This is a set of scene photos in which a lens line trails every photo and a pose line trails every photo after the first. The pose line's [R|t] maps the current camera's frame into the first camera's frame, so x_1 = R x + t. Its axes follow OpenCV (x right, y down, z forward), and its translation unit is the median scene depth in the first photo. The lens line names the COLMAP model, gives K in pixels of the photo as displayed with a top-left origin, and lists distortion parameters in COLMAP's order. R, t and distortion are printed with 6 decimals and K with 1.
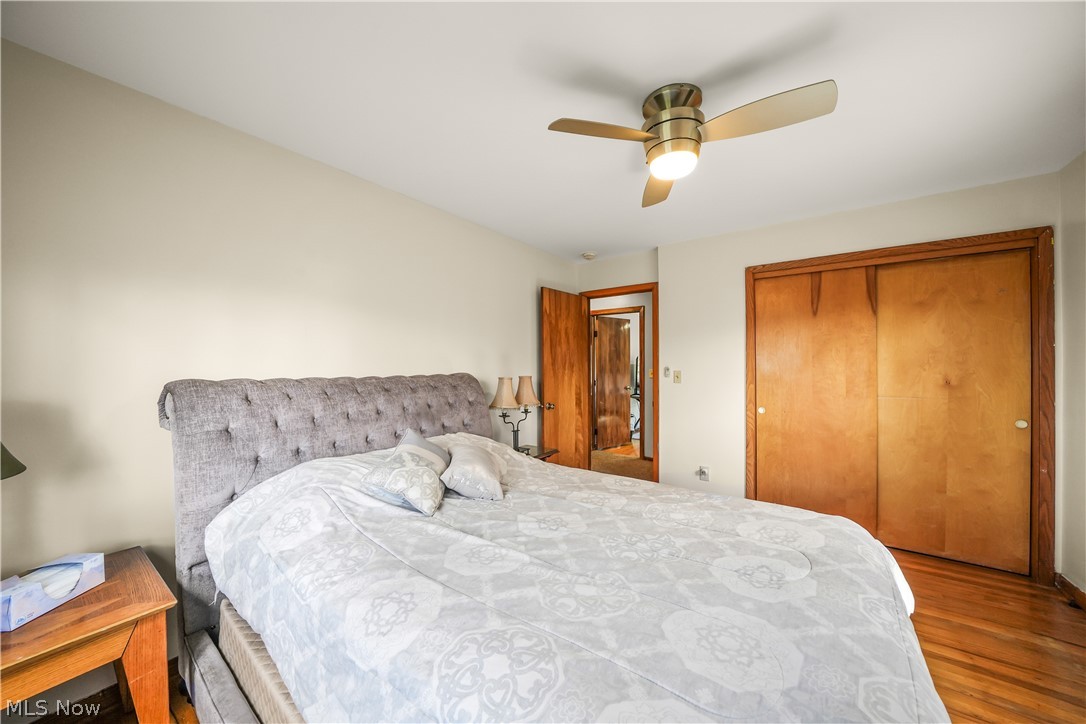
lens RADIAL K [[378.6, 0, 545.6], [0, 378.6, 365.0], [0, 0, 1]] dist [0.000638, -0.000600]
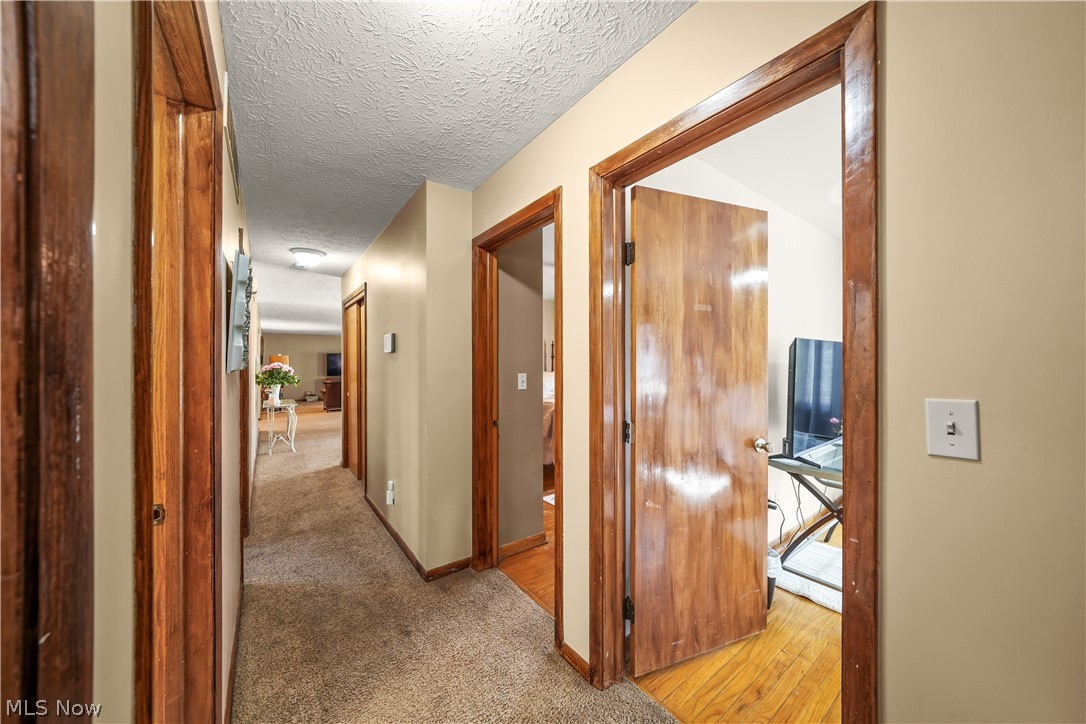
lens RADIAL K [[378.6, 0, 543.4], [0, 378.6, 363.8], [0, 0, 1]] dist [0.000638, -0.000600]
pose [[0.954428, 0.003124, -0.298425, 0.148077], [-0.004536, 0.999982, -0.004037, 0.000139], [0.298407, 0.005206, 0.954425, 0.682323]]
